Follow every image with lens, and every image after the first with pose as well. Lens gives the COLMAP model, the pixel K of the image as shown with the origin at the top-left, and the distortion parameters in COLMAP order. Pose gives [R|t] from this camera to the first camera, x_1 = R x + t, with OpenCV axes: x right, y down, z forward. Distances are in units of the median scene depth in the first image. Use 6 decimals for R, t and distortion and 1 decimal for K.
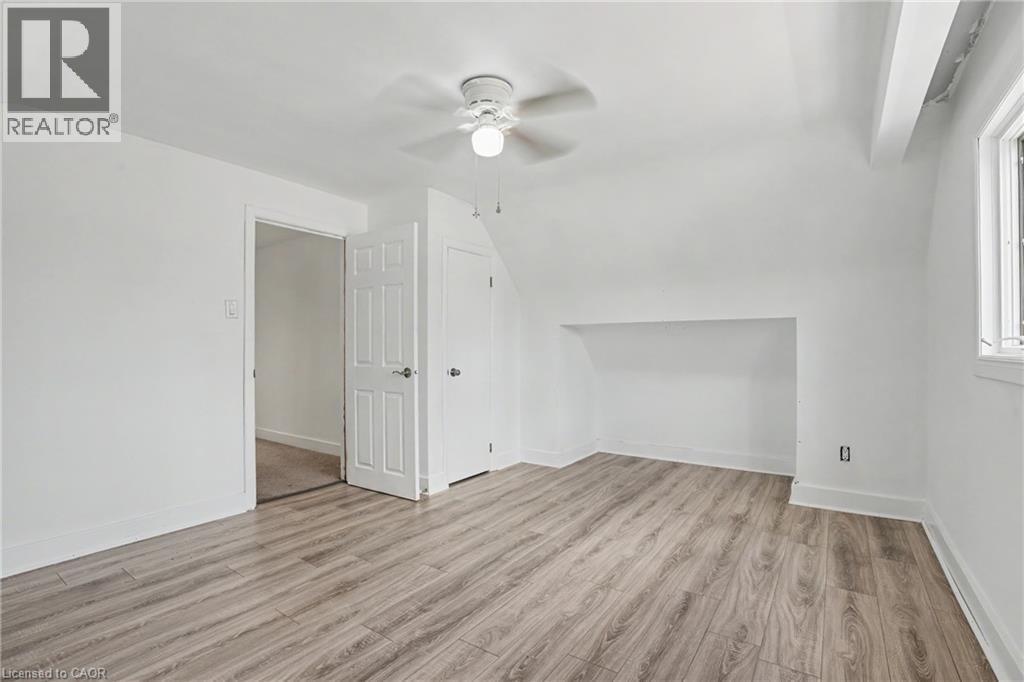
lens RADIAL K [[470.0, 0, 511.0], [0, 470.0, 341.9], [0, 0, 1]] dist [-0.002767, -0.000164]
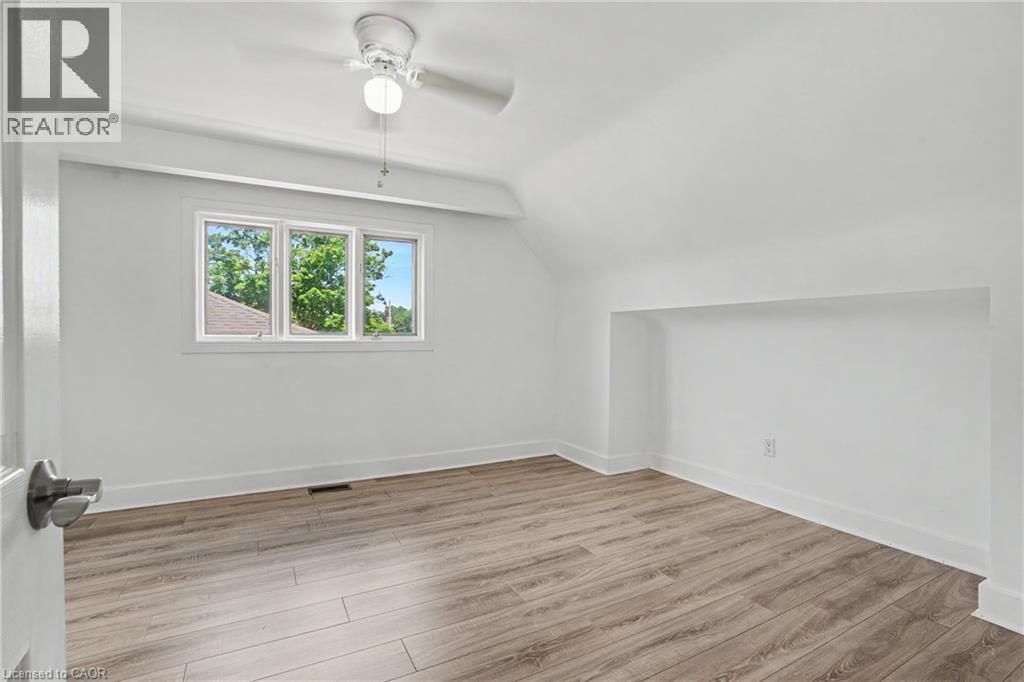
lens RADIAL K [[470.0, 0, 514.6], [0, 470.0, 341.8], [0, 0, 1]] dist [-0.002767, -0.000164]
pose [[-0.894114, 0.002425, 0.447833, -0.724366], [0.000360, 0.999989, -0.004698, 0.035448], [-0.447840, -0.004039, -0.894105, 1.845855]]
